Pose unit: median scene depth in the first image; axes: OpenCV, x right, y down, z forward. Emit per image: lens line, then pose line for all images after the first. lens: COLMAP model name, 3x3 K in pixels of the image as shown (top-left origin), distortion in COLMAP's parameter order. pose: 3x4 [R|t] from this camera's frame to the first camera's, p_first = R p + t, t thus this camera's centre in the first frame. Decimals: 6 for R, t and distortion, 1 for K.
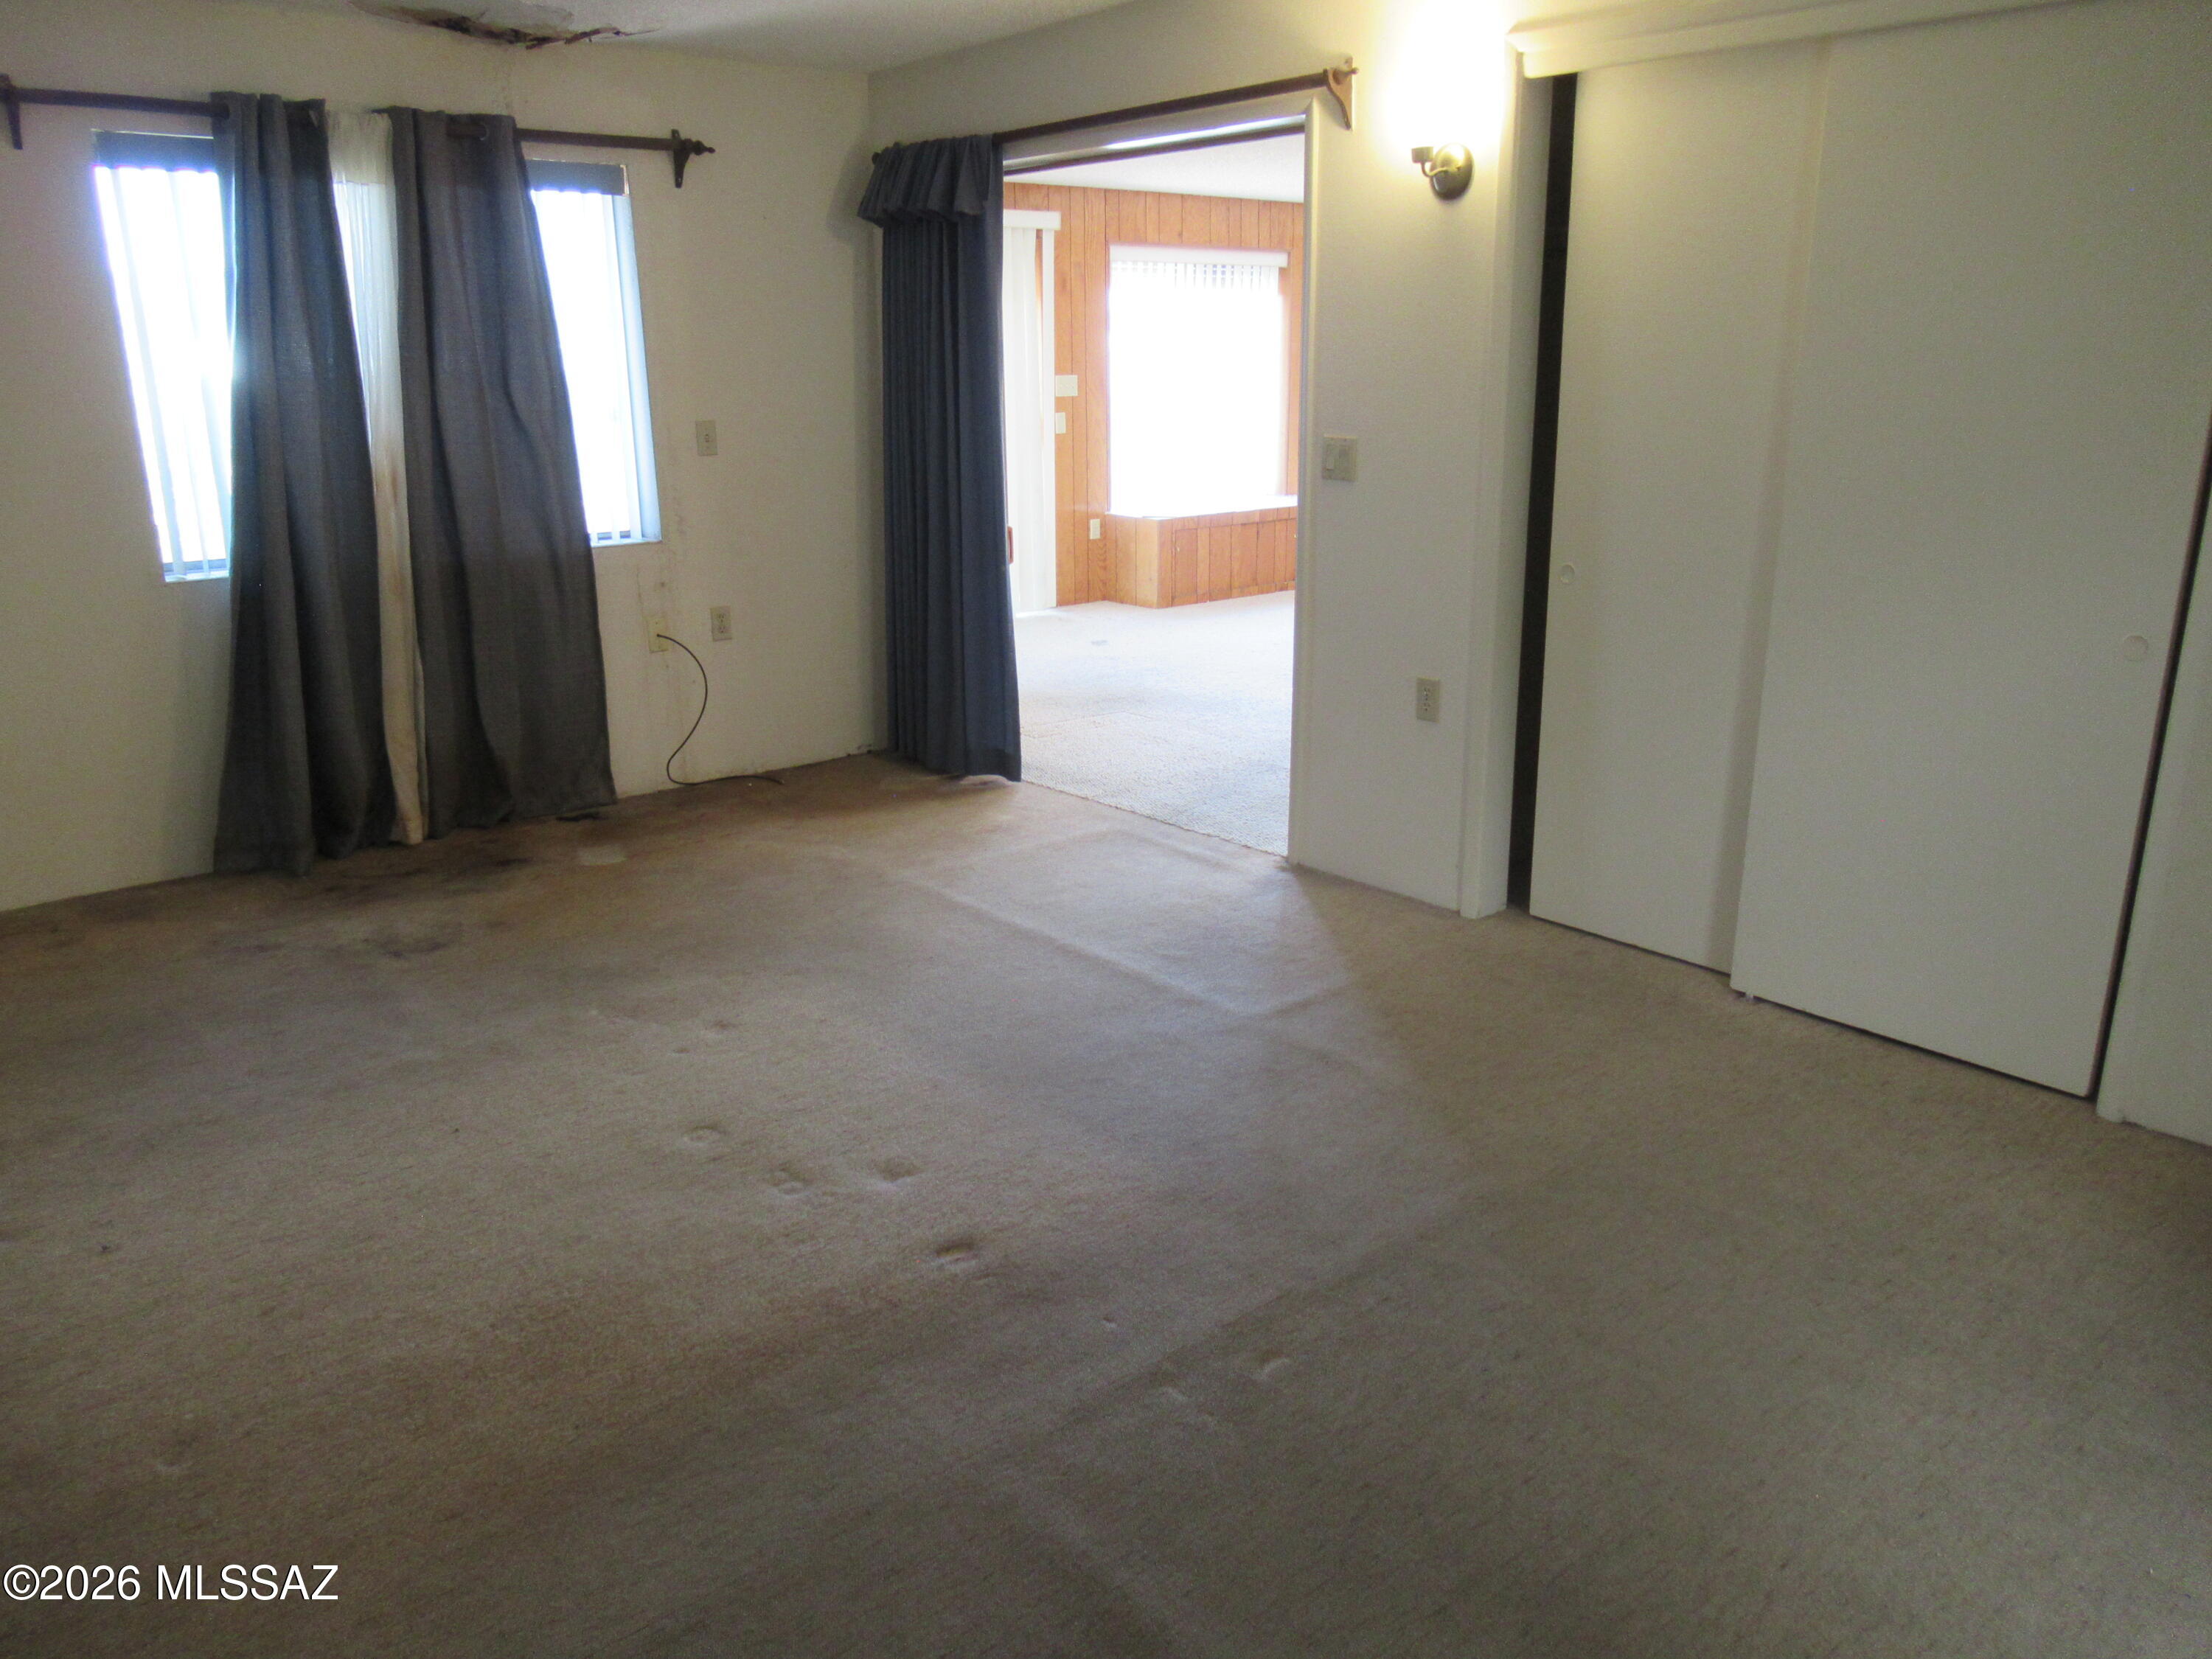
lens RADIAL K [[1637.9, 0, 1109.1], [0, 1637.9, 832.3], [0, 0, 1]] dist [-0.012782, 0.002695]
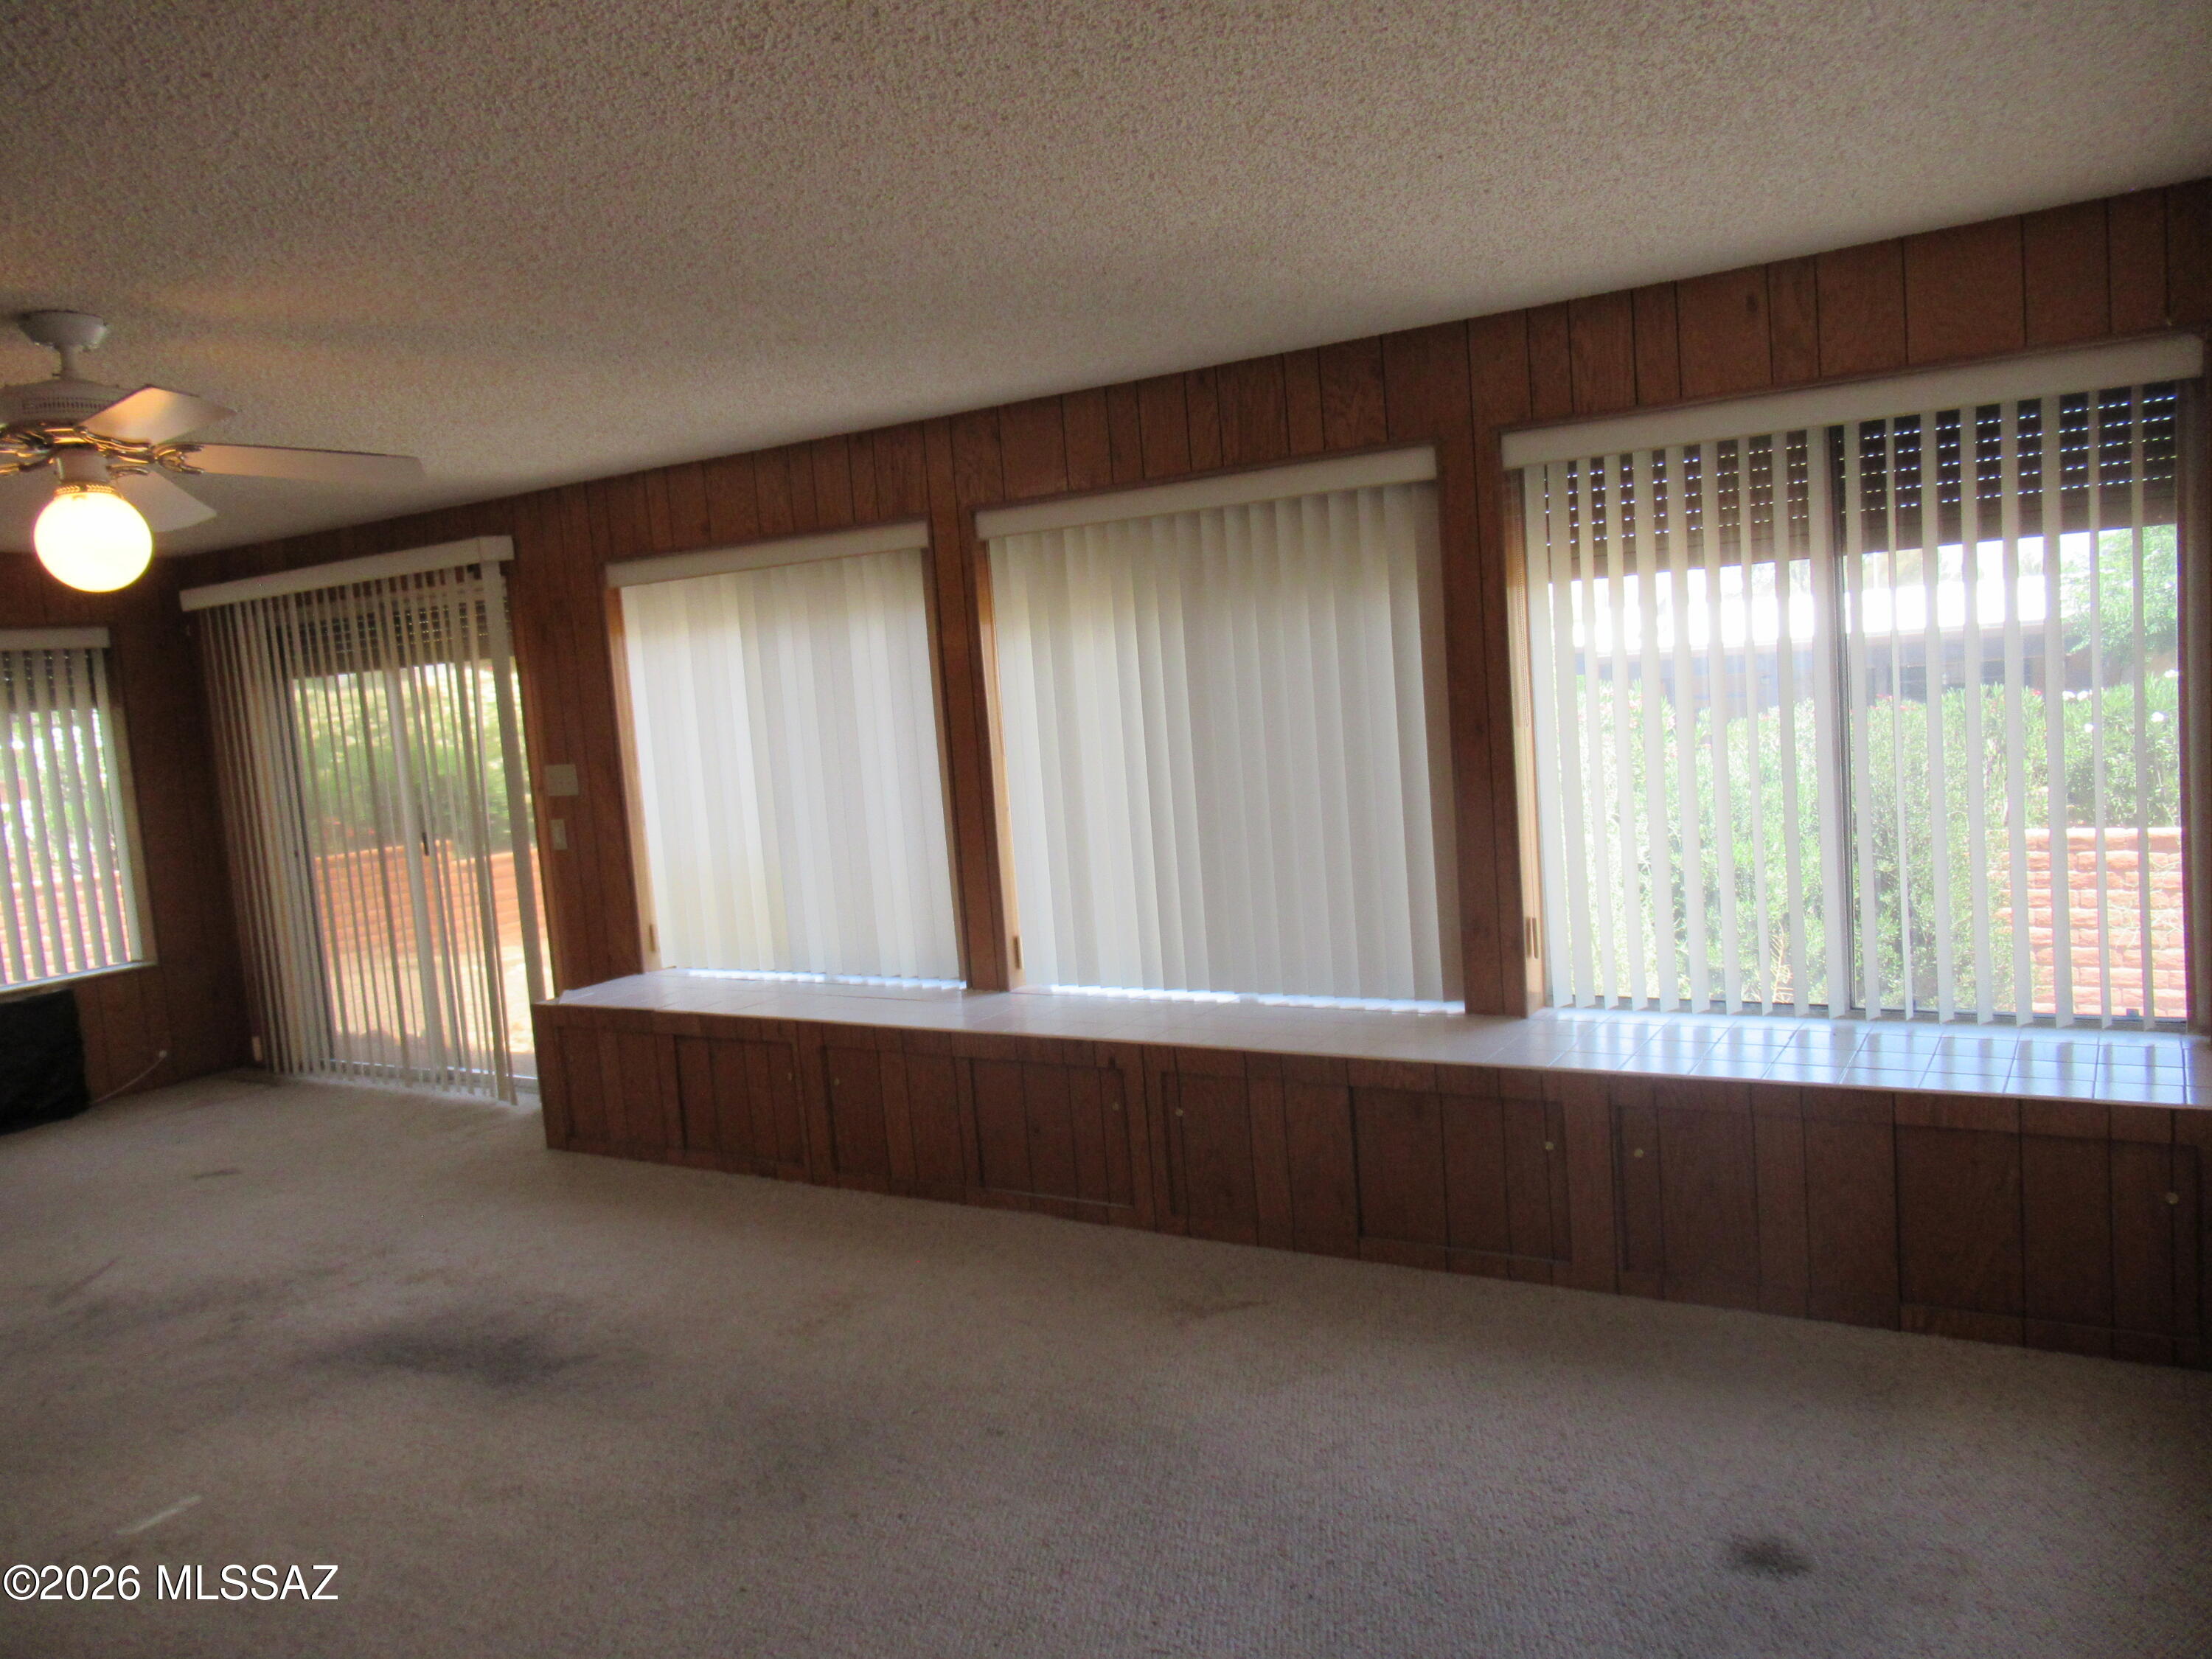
lens RADIAL K [[1637.9, 0, 1102.8], [0, 1637.9, 829.9], [0, 0, 1]] dist [-0.012782, 0.002695]
pose [[0.303569, 0.076114, -0.949764, 1.259903], [-0.198076, 0.980068, 0.015232, -0.577973], [0.931993, 0.183502, 0.312595, 1.883785]]
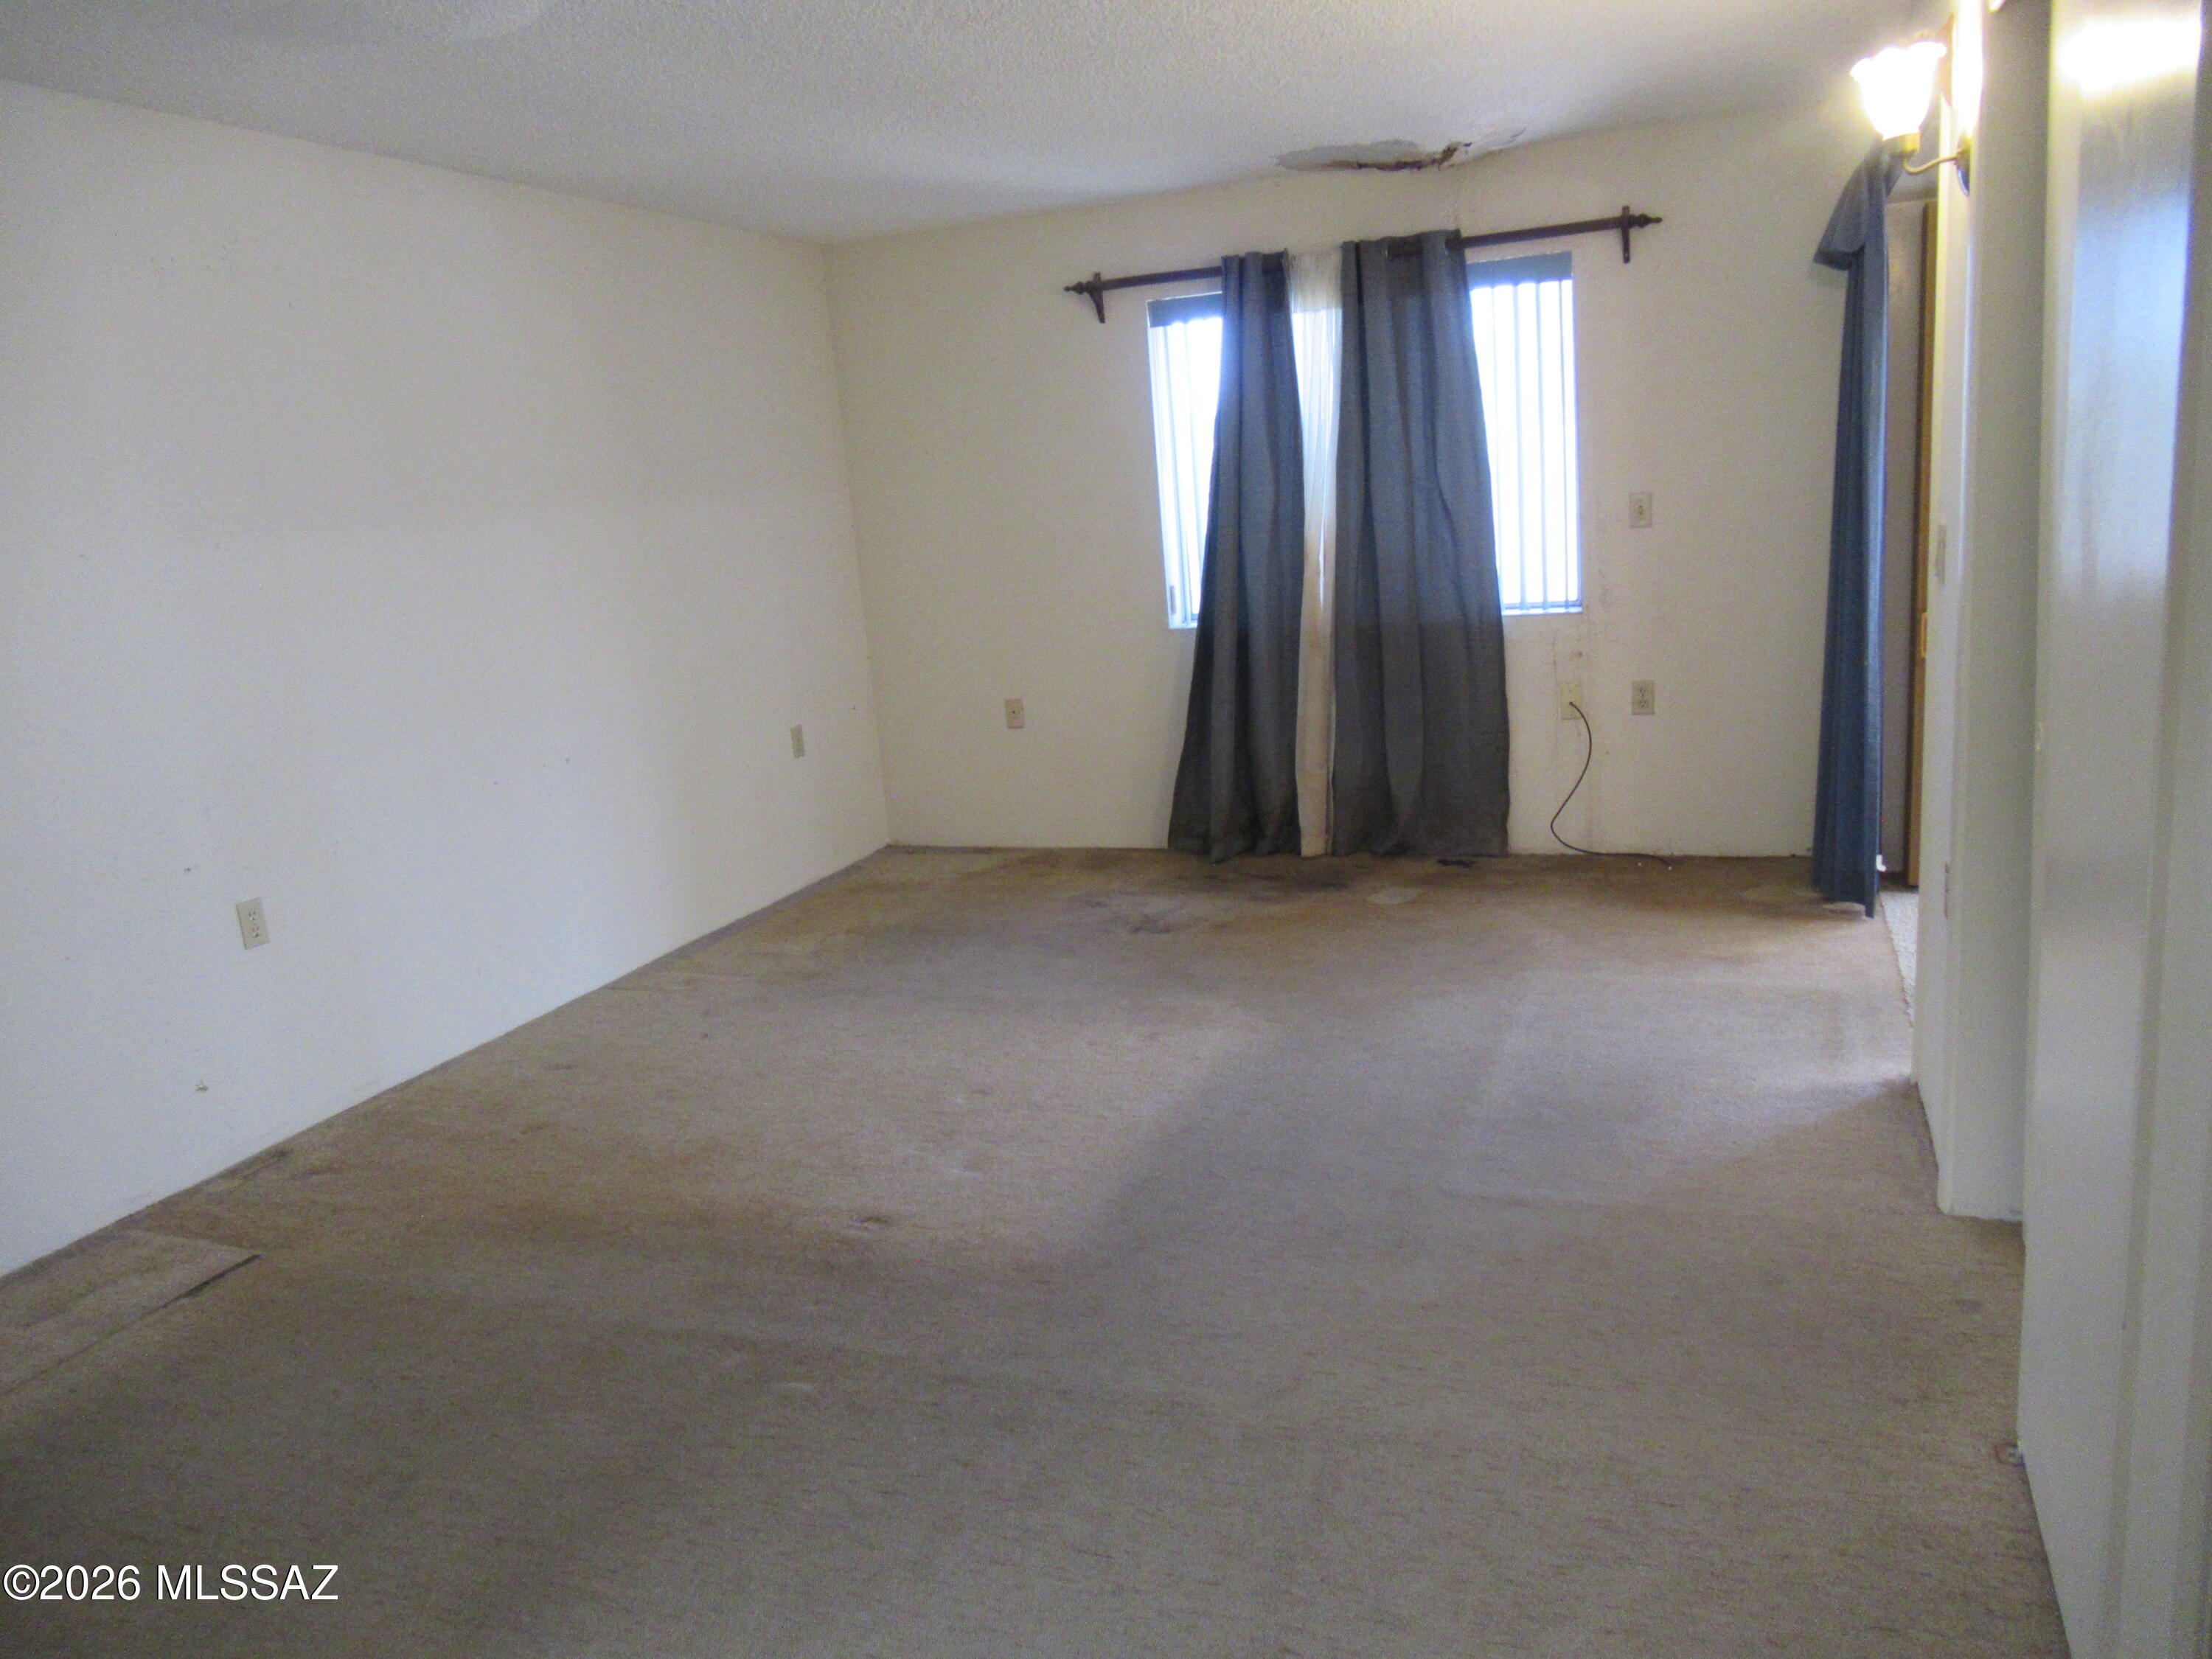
lens RADIAL K [[1637.9, 0, 1108.8], [0, 1637.9, 839.1], [0, 0, 1]] dist [-0.012782, 0.002695]
pose [[0.473501, 0.164977, -0.865205, 0.541300], [-0.174900, 0.980352, 0.091215, -0.089431], [0.863253, 0.108134, 0.493052, 0.287222]]
